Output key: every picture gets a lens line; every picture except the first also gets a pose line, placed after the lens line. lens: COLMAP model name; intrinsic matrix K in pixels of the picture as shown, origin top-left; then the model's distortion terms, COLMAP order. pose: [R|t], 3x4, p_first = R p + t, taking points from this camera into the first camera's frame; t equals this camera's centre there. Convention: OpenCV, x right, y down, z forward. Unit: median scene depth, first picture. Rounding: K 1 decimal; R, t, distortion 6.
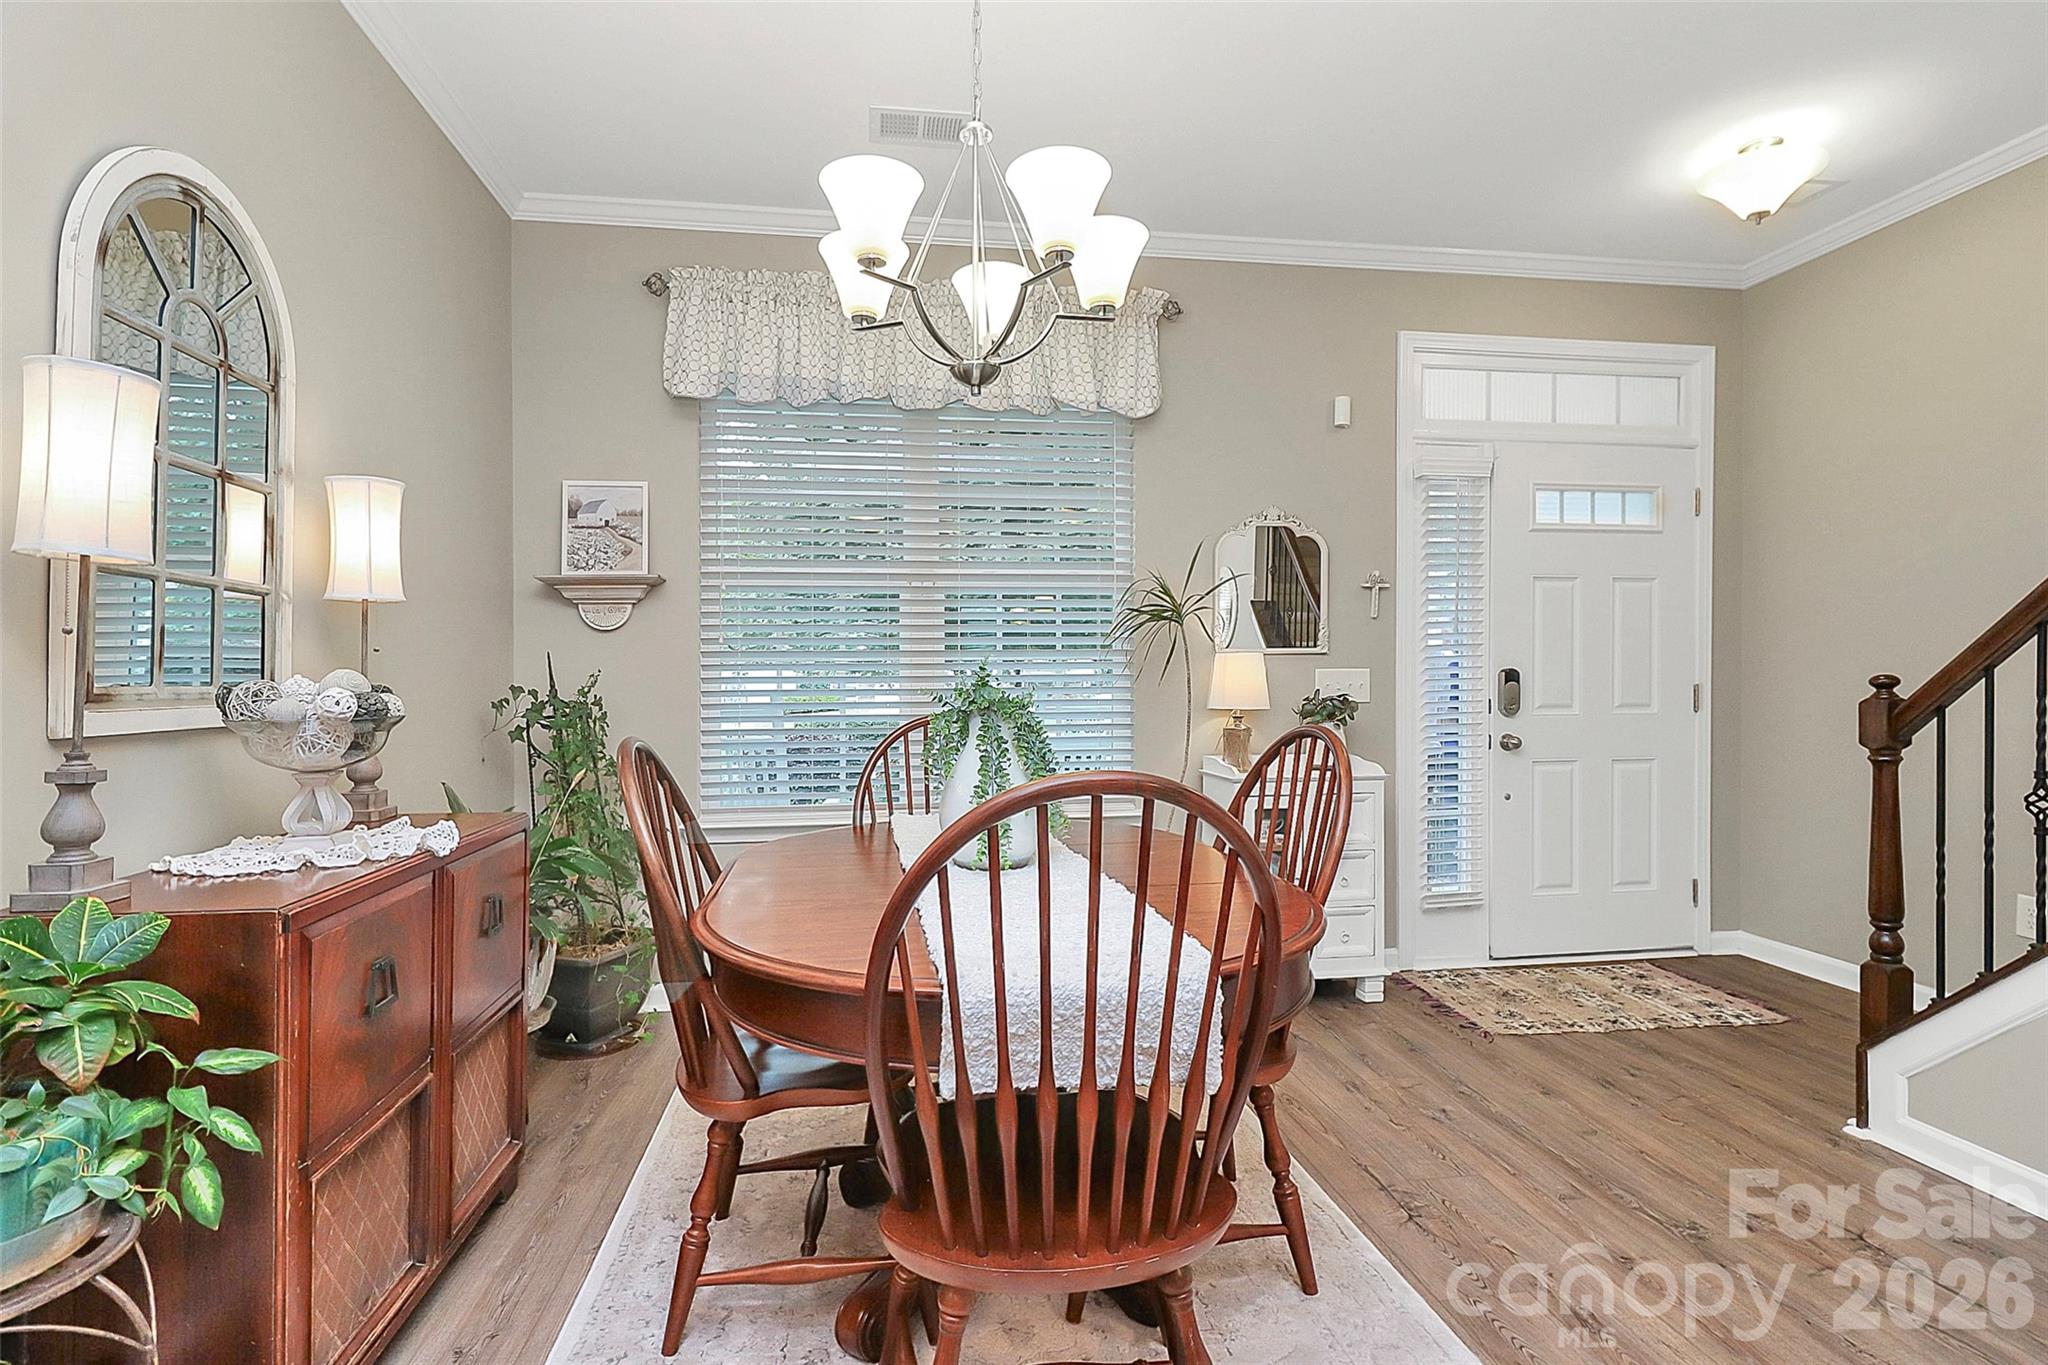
lens RADIAL K [[985.4, 0, 1032.5], [0, 985.4, 689.7], [0, 0, 1]] dist [-0.002596, -0.006108]
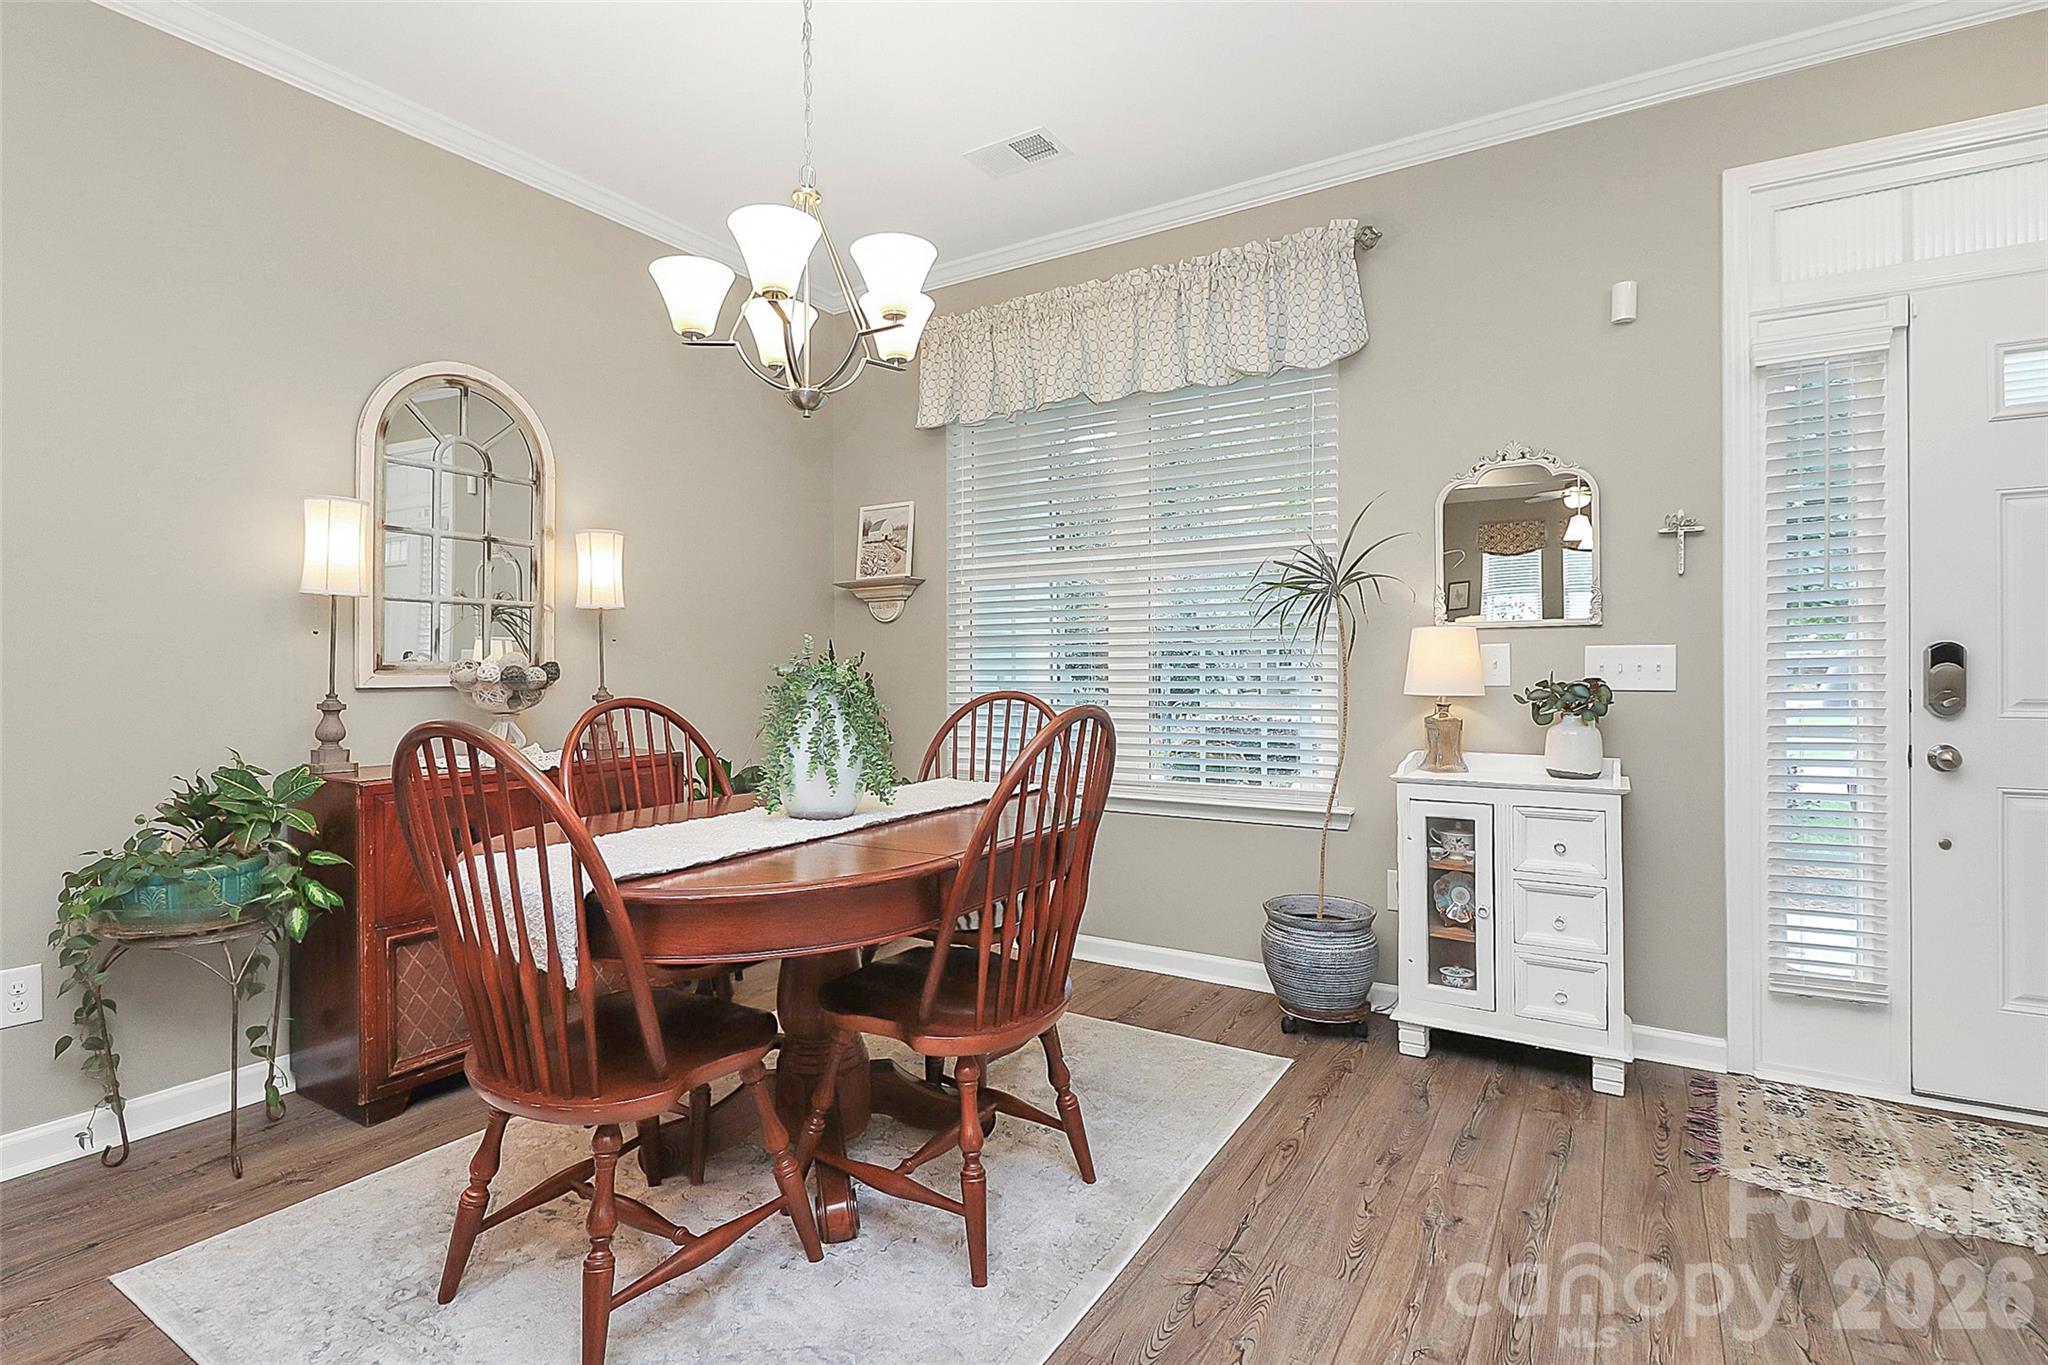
lens RADIAL K [[985.4, 0, 1033.5], [0, 985.4, 671.8], [0, 0, 1]] dist [-0.002596, -0.006108]
pose [[0.758109, 0.005167, -0.652107, 0.532809], [-0.007877, 0.999968, -0.001234, 0.003639], [0.652080, 0.006073, 0.758126, 0.163027]]
